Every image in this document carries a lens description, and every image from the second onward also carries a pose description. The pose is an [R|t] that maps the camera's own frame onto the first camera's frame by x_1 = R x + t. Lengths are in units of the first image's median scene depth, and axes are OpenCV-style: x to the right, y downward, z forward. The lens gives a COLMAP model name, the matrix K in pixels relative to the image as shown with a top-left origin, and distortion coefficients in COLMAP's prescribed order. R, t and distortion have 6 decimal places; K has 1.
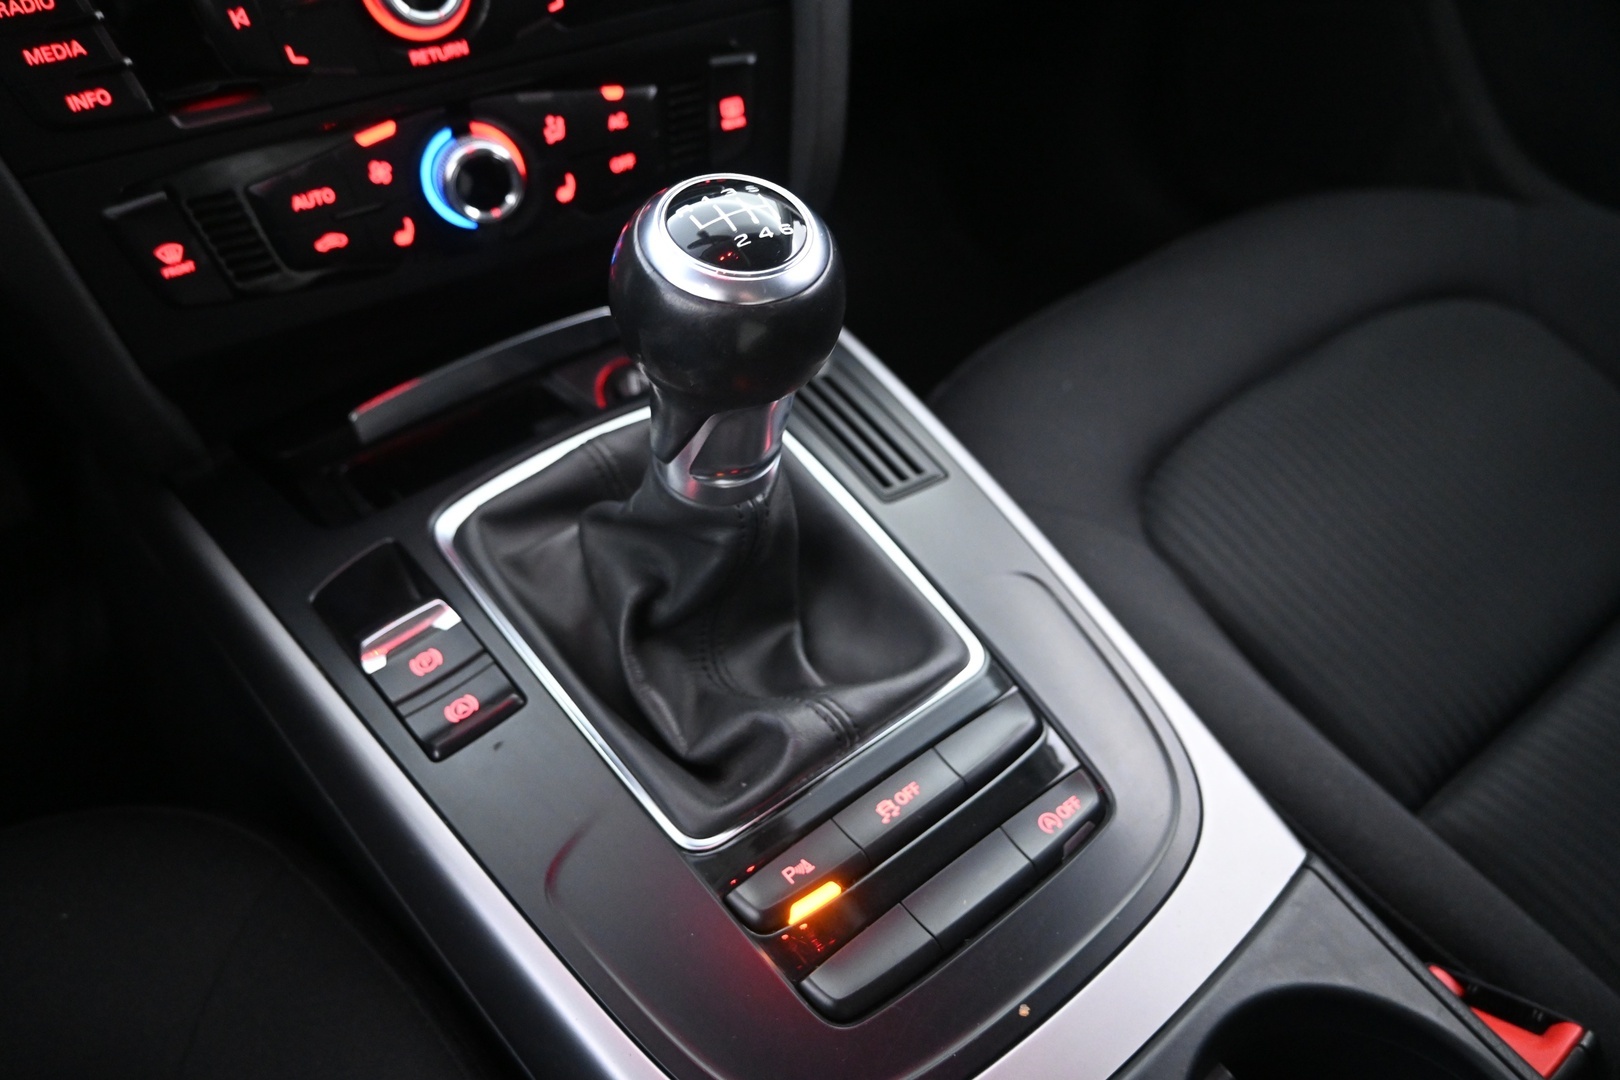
lens RADIAL K [[1107.0, 0, 807.8], [0, 1107.0, 545.0], [0, 0, 1]] dist [-0.008293, 0.003727]
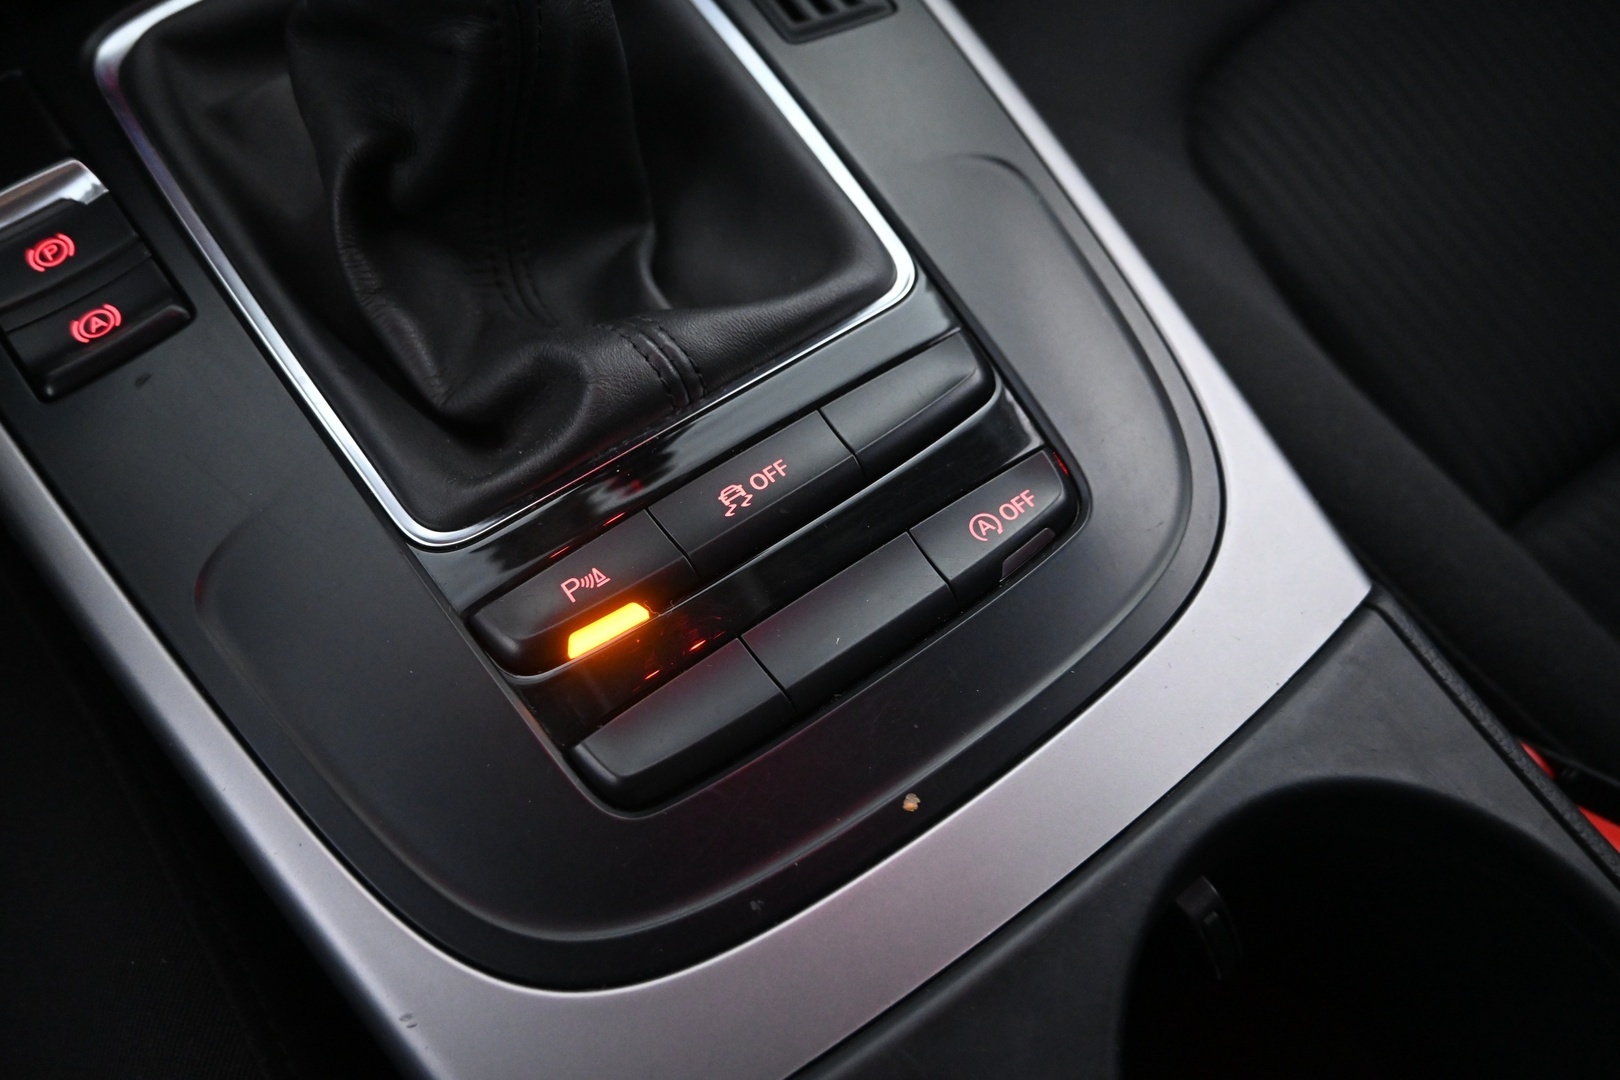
lens RADIAL K [[1107.0, 0, 804.3], [0, 1107.0, 547.0], [0, 0, 1]] dist [-0.008293, 0.003727]
pose [[0.999034, 0.037622, -0.022692, 0.121316], [-0.030264, 0.963684, 0.265323, 0.088229], [0.031850, -0.264380, 0.963893, 0.347306]]
